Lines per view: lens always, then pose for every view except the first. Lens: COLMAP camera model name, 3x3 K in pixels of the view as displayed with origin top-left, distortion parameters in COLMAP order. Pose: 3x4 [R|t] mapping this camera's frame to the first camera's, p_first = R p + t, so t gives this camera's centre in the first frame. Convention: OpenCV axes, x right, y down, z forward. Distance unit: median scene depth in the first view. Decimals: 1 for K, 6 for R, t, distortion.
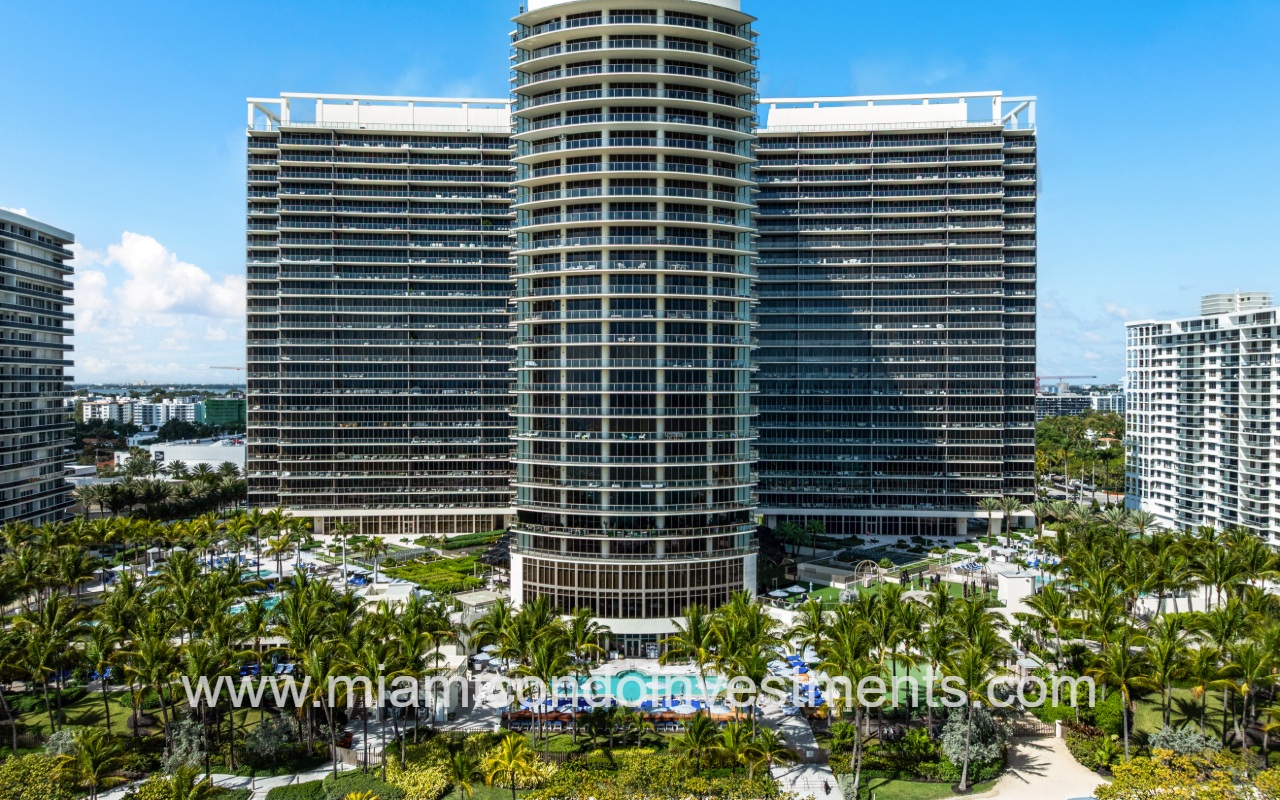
lens RADIAL K [[930.8, 0, 643.9], [0, 930.8, 411.5], [0, 0, 1]] dist [-0.034624, -0.011038]
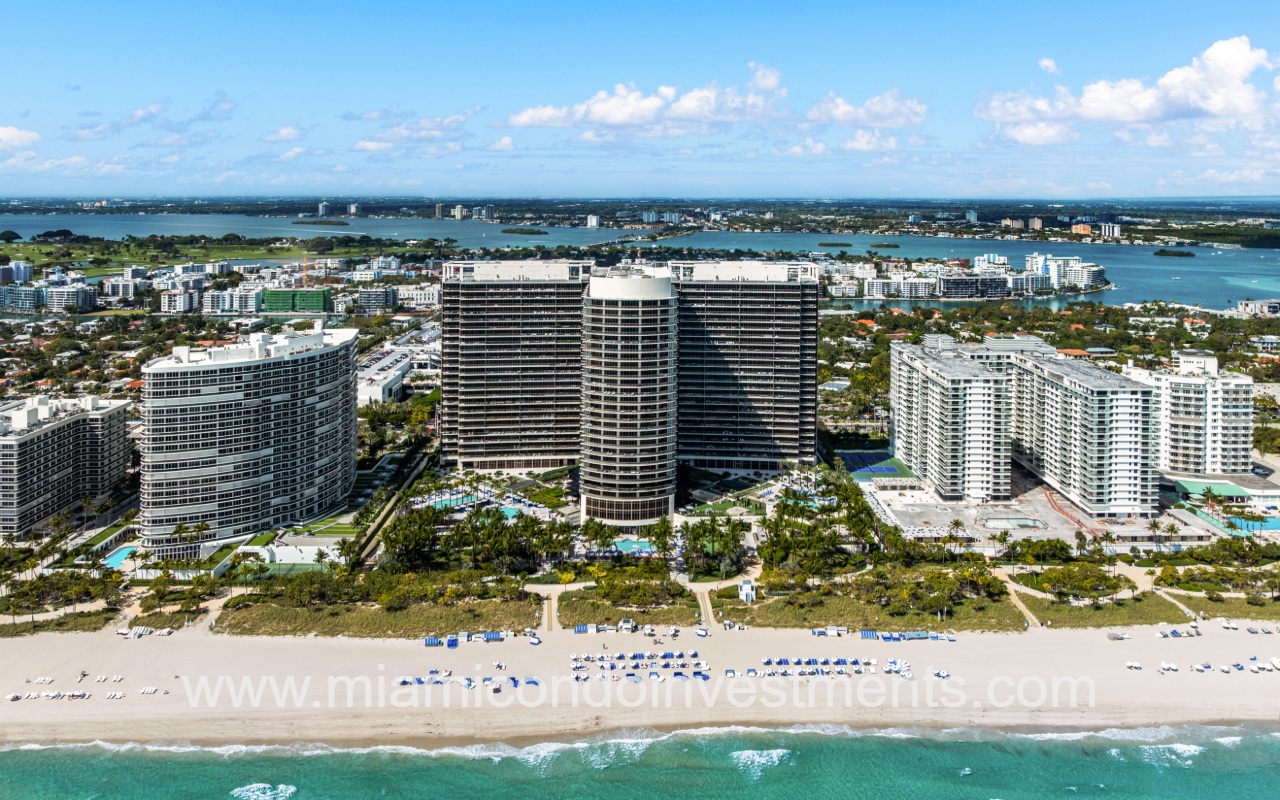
lens RADIAL K [[971.7, 0, 658.2], [0, 971.7, 273.3], [0, 0, 1]] dist [-0.009978, -0.024037]
pose [[0.999498, 0.004653, 0.031340, -0.010378], [-0.006070, 0.998956, 0.045268, -0.422797], [-0.031097, -0.045436, 0.998483, -1.215127]]
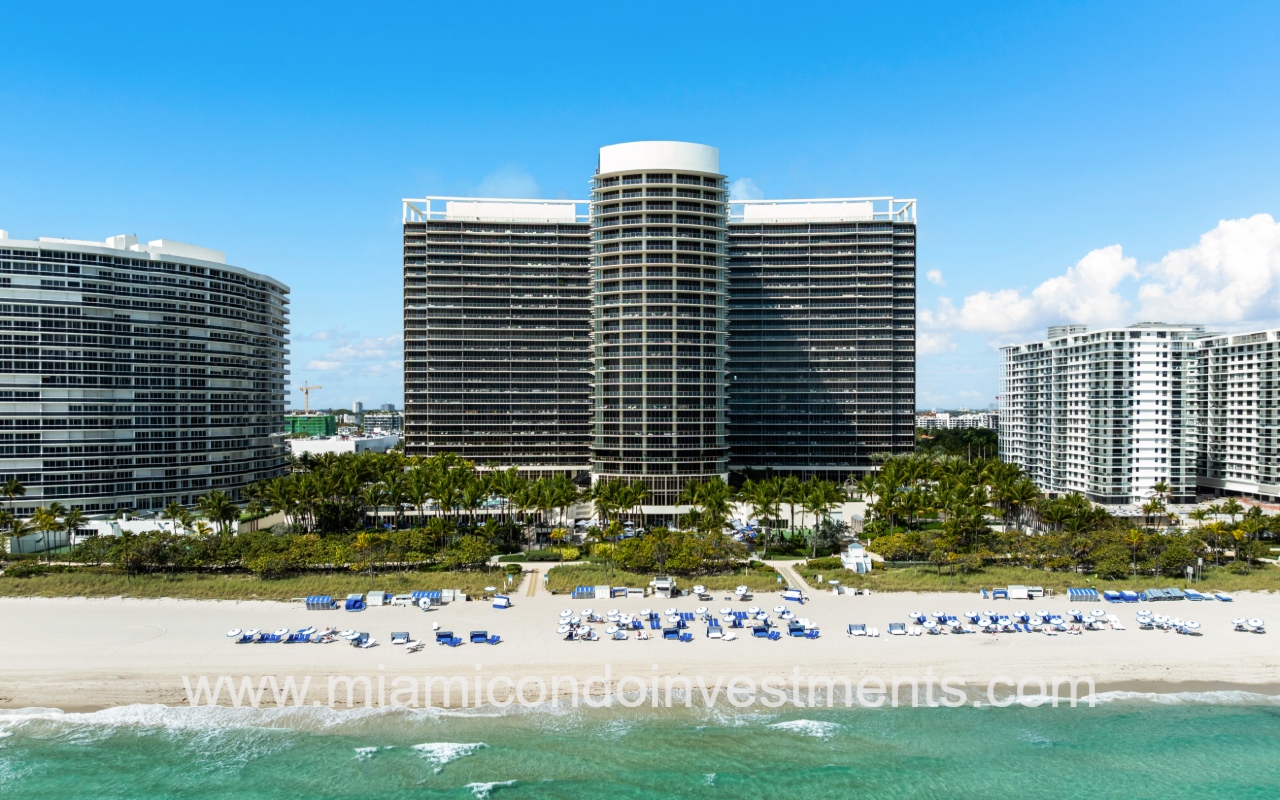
lens RADIAL K [[938.0, 0, 669.5], [0, 938.0, 472.3], [0, 0, 1]] dist [-0.035638, -0.001068]
pose [[0.999835, -0.002828, 0.017944, -0.017394], [0.002161, 0.999309, 0.037095, 0.057910], [-0.018037, -0.037050, 0.999151, -0.575925]]
